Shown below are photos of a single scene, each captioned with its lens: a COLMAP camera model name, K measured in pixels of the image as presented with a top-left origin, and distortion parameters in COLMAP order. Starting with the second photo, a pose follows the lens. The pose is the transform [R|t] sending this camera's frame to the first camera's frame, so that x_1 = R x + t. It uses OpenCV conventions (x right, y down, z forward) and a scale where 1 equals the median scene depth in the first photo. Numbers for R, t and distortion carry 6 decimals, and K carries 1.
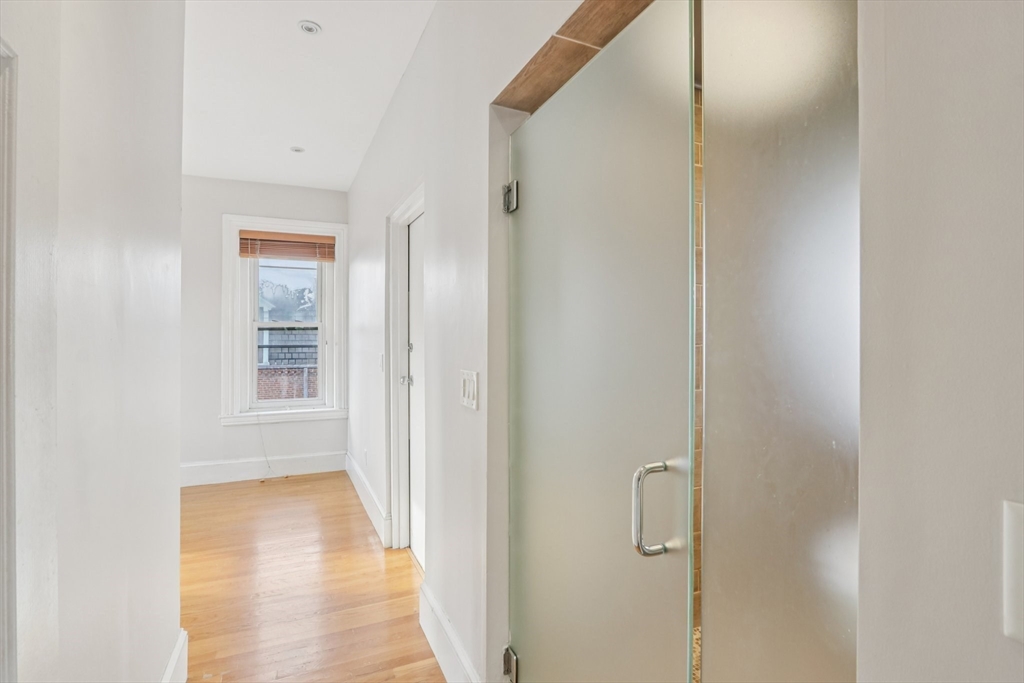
lens RADIAL K [[482.6, 0, 511.7], [0, 482.6, 340.4], [0, 0, 1]] dist [-0.013820, 0.001811]
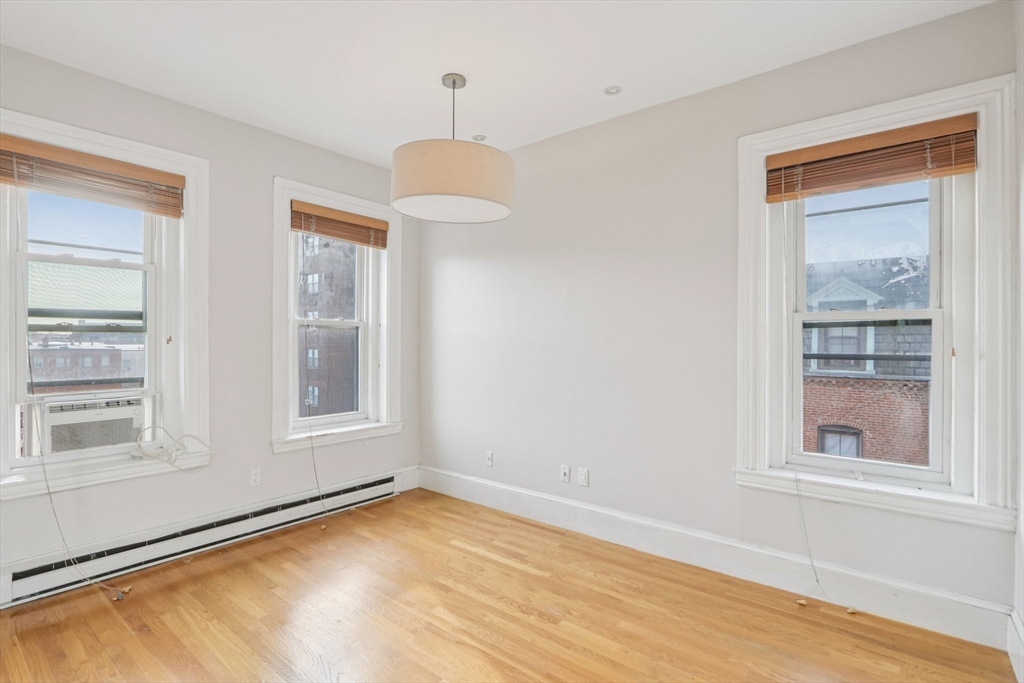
lens RADIAL K [[482.6, 0, 516.1], [0, 482.6, 338.2], [0, 0, 1]] dist [-0.013820, 0.001811]
pose [[0.425985, 0.000579, -0.904730, -0.155080], [-0.005413, 0.999984, -0.001909, -0.005621], [0.904714, 0.005711, 0.425981, 0.441972]]
